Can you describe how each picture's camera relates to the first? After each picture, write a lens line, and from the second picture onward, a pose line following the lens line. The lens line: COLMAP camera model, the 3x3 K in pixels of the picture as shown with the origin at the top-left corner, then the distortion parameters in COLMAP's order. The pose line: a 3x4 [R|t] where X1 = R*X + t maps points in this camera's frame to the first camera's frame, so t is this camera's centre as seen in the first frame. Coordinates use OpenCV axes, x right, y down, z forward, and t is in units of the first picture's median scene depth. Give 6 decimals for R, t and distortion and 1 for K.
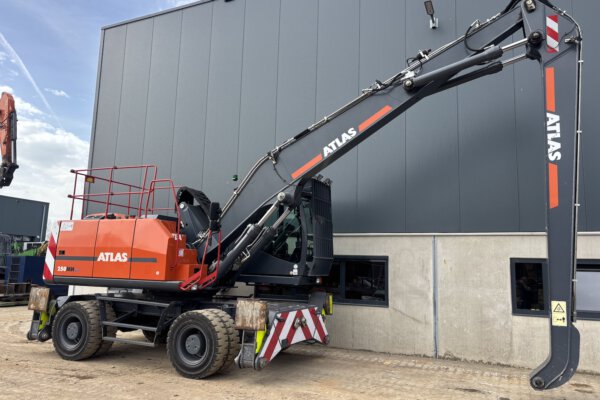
lens RADIAL K [[463.2, 0, 304.5], [0, 463.2, 191.7], [0, 0, 1]] dist [0.051163, -0.003781]
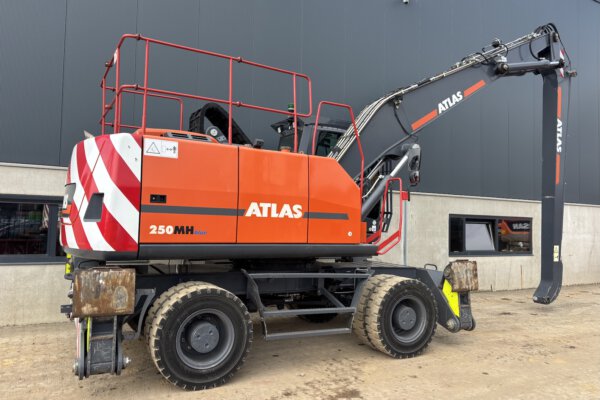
lens RADIAL K [[450.6, 0, 307.2], [0, 450.6, 202.7], [0, 0, 1]] dist [0.023395, -0.001070]
pose [[0.585856, 0.025390, 0.810017, -0.876247], [-0.139132, 0.987820, 0.069665, 0.082079], [-0.798383, -0.153513, 0.582253, 0.621504]]
